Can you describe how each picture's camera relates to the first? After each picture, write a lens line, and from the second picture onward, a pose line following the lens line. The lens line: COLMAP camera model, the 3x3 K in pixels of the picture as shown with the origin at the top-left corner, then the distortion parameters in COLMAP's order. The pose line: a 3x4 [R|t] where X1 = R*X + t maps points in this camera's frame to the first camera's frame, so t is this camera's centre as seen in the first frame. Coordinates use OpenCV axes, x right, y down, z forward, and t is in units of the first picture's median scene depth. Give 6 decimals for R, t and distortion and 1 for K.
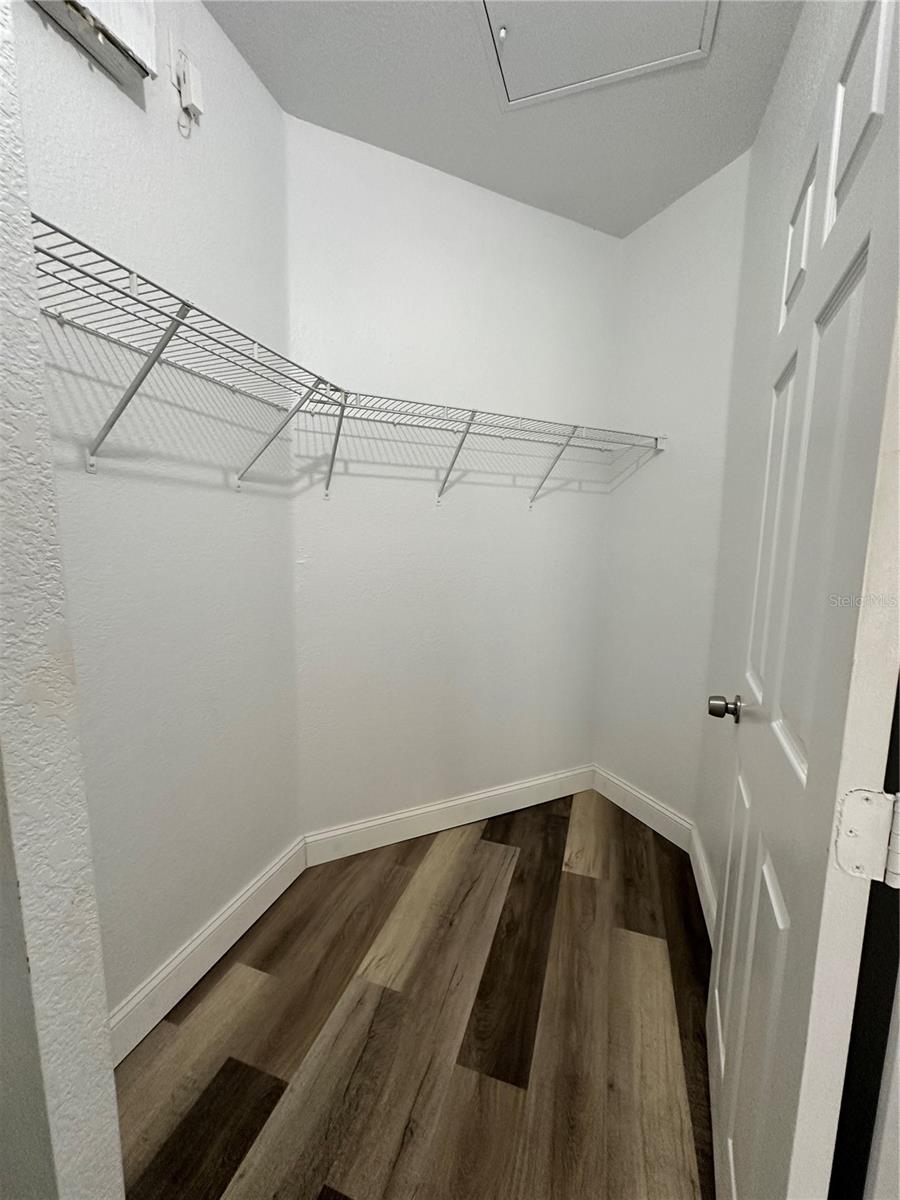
lens RADIAL K [[479.4, 0, 448.7], [0, 479.4, 600.2], [0, 0, 1]] dist [-0.002551, 0.000604]
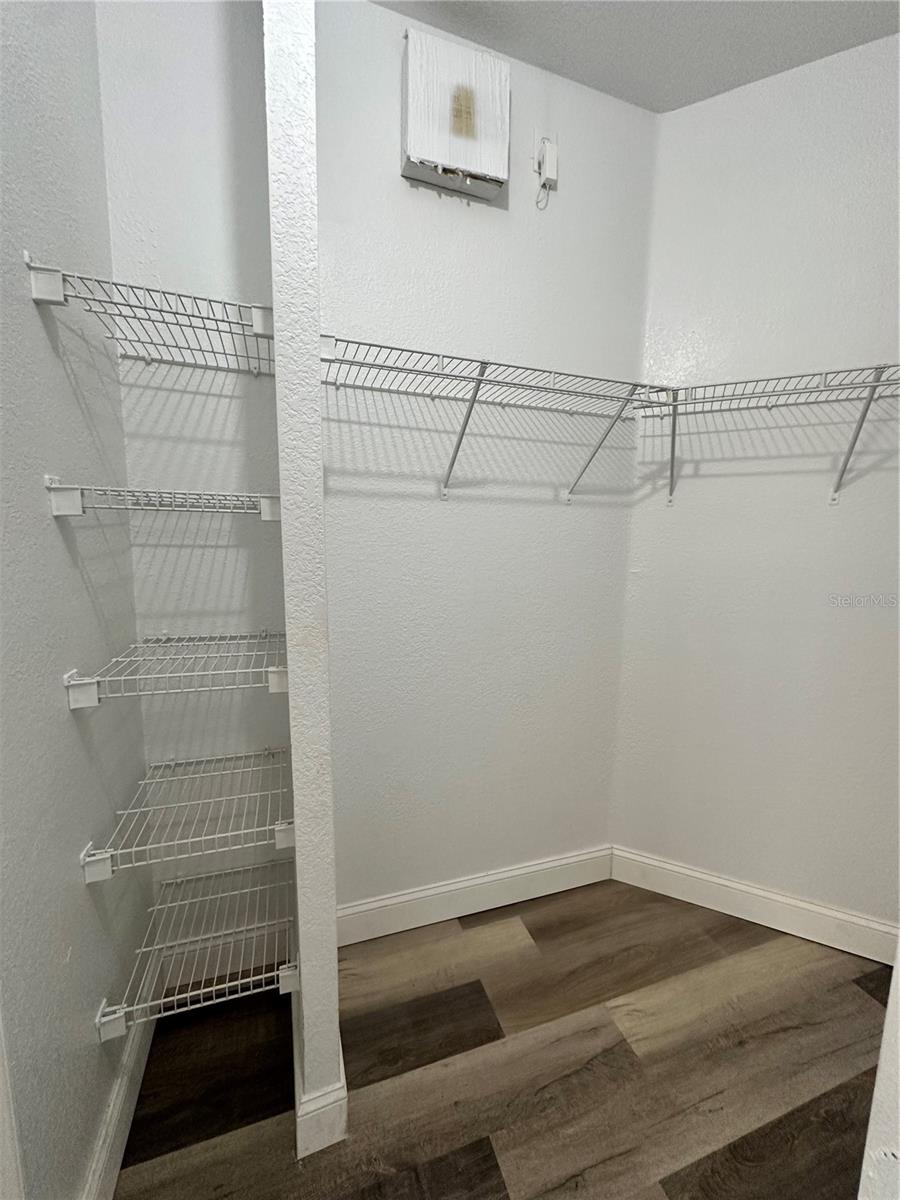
lens RADIAL K [[479.4, 0, 448.7], [0, 479.4, 600.2], [0, 0, 1]] dist [-0.002551, 0.000604]
pose [[0.614483, 0.098976, -0.782697, 0.279611], [-0.104835, 0.993545, 0.043334, -0.028211], [0.781934, 0.055426, 0.620893, 0.116131]]
